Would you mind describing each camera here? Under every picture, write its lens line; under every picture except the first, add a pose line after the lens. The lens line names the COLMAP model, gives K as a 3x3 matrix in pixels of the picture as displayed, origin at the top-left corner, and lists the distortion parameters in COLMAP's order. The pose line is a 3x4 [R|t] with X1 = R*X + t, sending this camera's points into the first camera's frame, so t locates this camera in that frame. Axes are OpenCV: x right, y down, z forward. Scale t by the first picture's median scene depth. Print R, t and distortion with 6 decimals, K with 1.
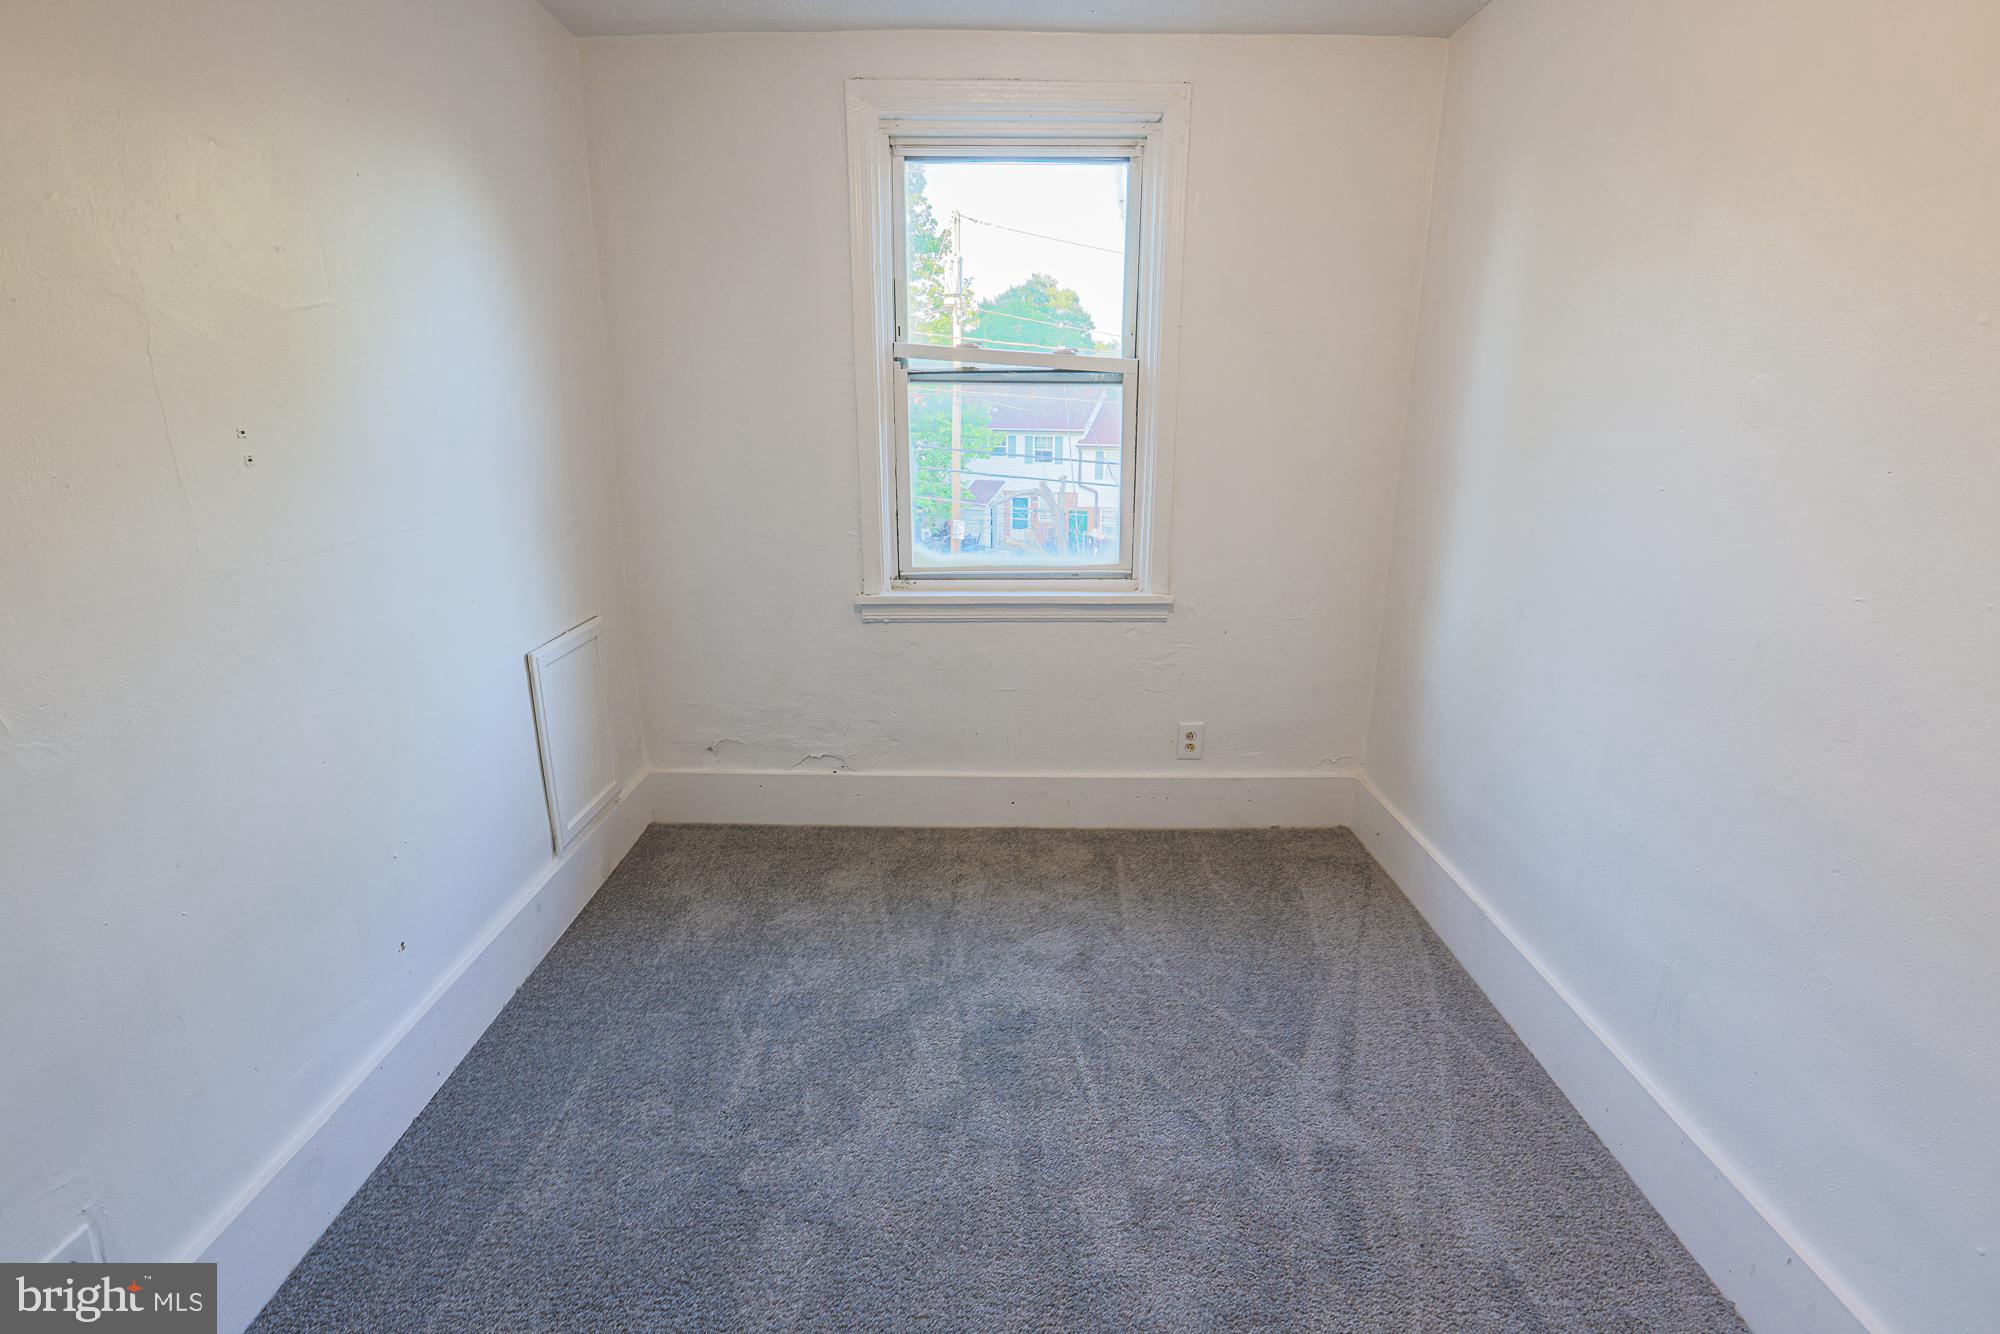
lens RADIAL K [[926.5, 0, 1009.9], [0, 926.5, 650.1], [0, 0, 1]] dist [-0.063954, 0.028274]
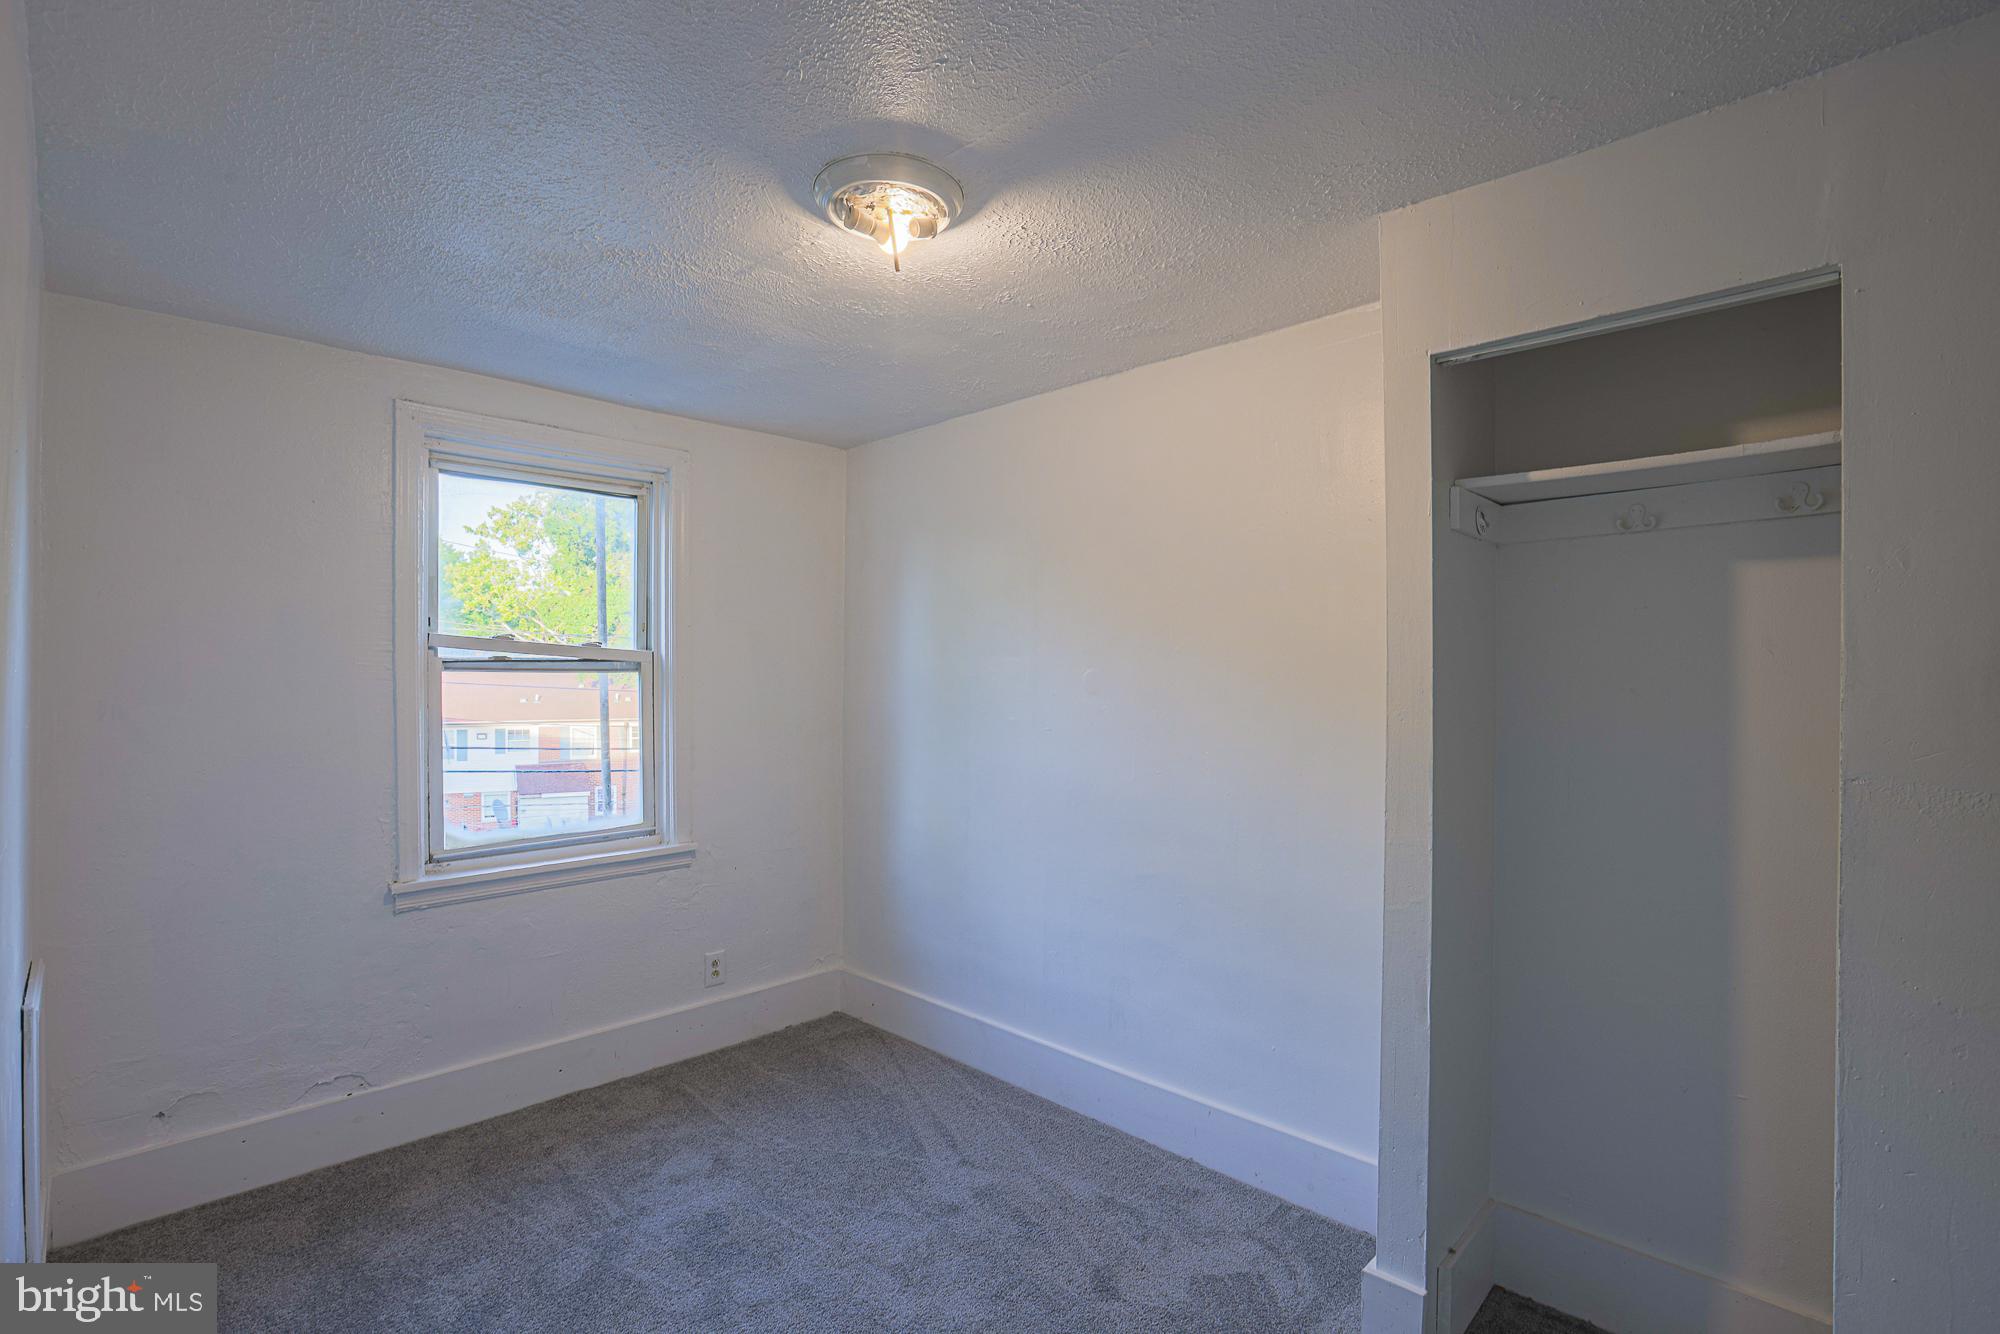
lens RADIAL K [[926.5, 0, 1009.9], [0, 926.5, 650.1], [0, 0, 1]] dist [-0.063954, 0.028274]
pose [[0.697235, 0.013717, 0.716711, -0.398529], [0.188181, 0.961249, -0.201465, 0.016330], [-0.691701, 0.275340, 0.667636, -0.138961]]
